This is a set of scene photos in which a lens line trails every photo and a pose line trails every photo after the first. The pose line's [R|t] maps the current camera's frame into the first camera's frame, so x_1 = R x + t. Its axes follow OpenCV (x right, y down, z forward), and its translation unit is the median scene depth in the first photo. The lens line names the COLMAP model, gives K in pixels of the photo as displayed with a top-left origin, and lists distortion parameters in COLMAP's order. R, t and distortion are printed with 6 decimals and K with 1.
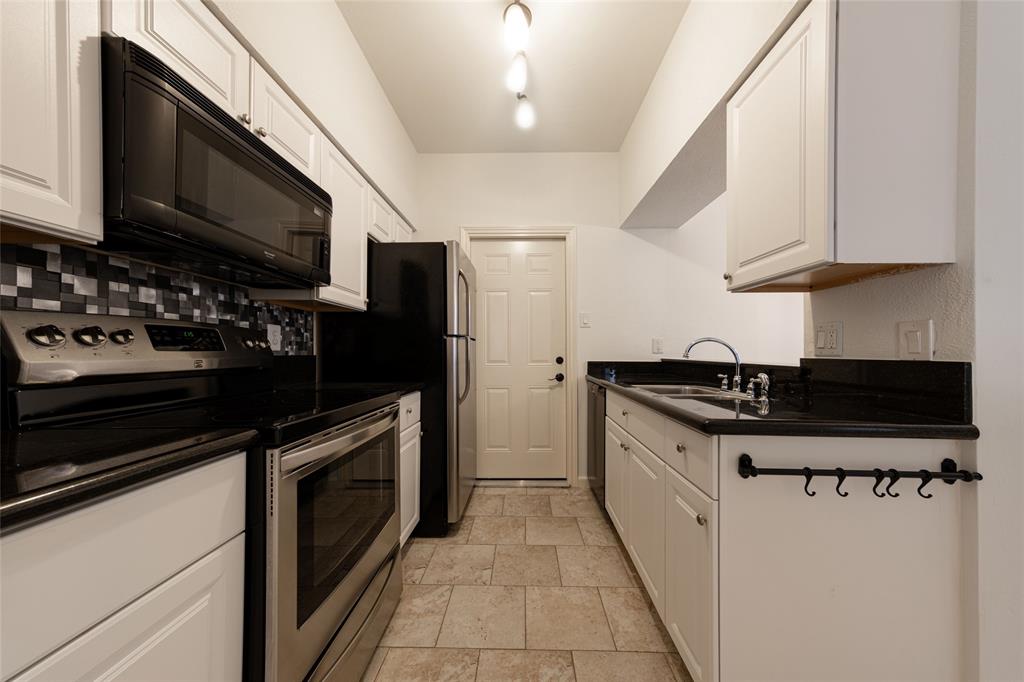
lens RADIAL K [[345.9, 0, 532.1], [0, 345.9, 351.8], [0, 0, 1]] dist [0.007559, 0.000324]
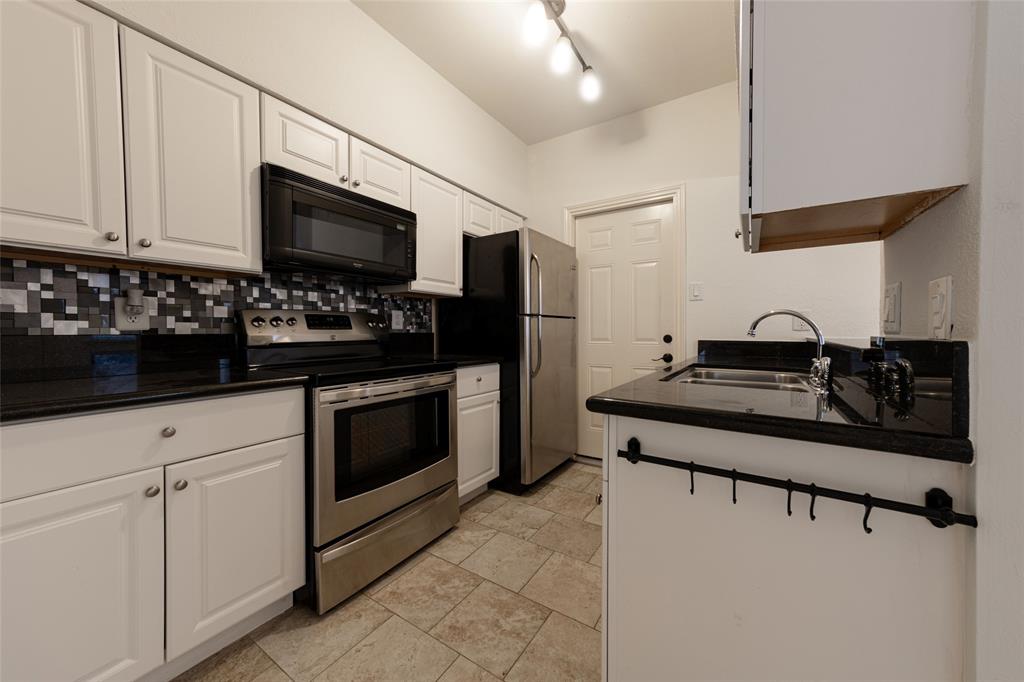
lens RADIAL K [[370.0, 0, 526.0], [0, 370.0, 337.2], [0, 0, 1]] dist [0.007859, 0.000625]
pose [[0.853689, 0.006902, -0.520738, 0.569798], [0.003352, 0.999819, 0.018746, 0.003582], [0.520773, -0.017749, 0.853511, 0.003578]]
